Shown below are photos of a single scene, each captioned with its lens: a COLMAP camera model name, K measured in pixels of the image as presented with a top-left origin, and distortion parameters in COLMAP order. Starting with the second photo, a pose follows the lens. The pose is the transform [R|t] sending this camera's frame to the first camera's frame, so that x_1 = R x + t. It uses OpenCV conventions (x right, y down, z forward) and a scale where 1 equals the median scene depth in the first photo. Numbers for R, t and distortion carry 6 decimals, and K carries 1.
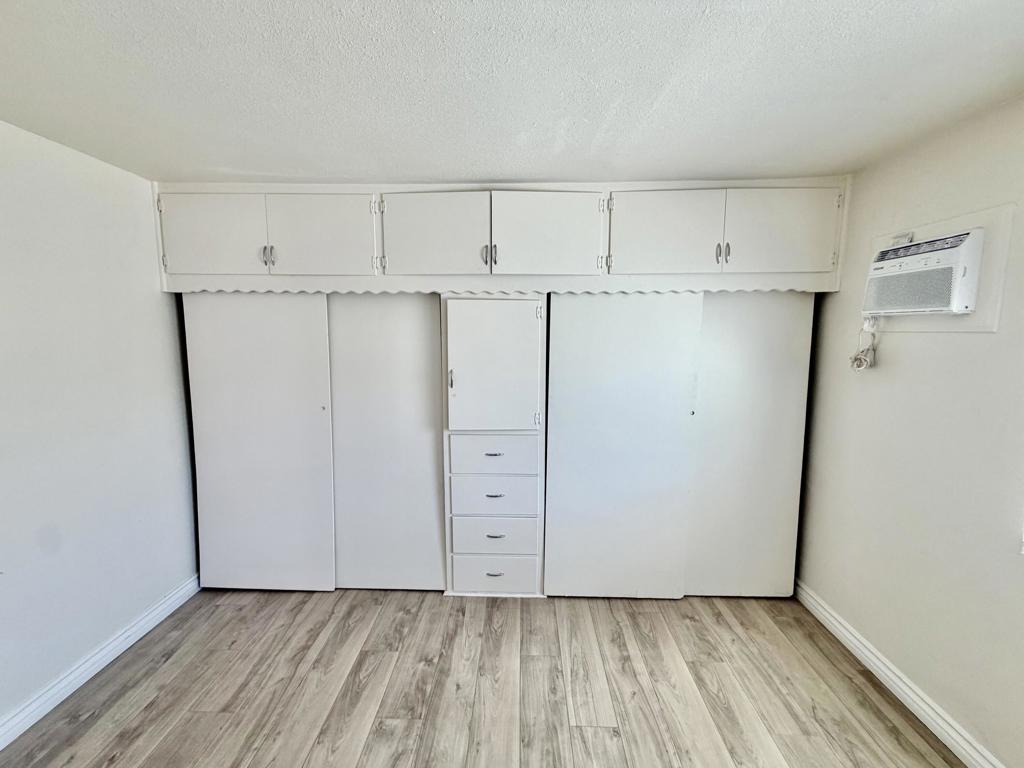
lens RADIAL K [[407.6, 0, 513.5], [0, 407.6, 377.8], [0, 0, 1]] dist [-0.000302, 0.000161]
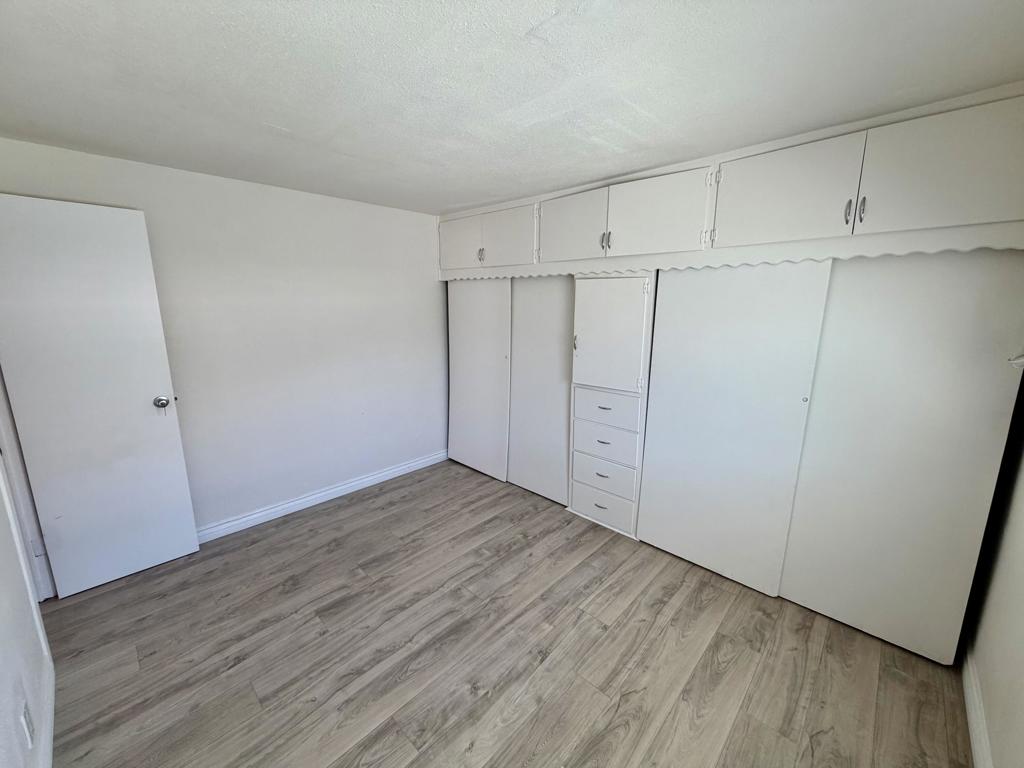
lens RADIAL K [[407.6, 0, 526.7], [0, 407.6, 382.9], [0, 0, 1]] dist [-0.000302, 0.000161]
pose [[0.753698, 0.127695, -0.644696, 0.592682], [-0.085195, 0.991649, 0.096817, 0.017700], [0.651675, -0.018045, 0.758283, -0.070797]]
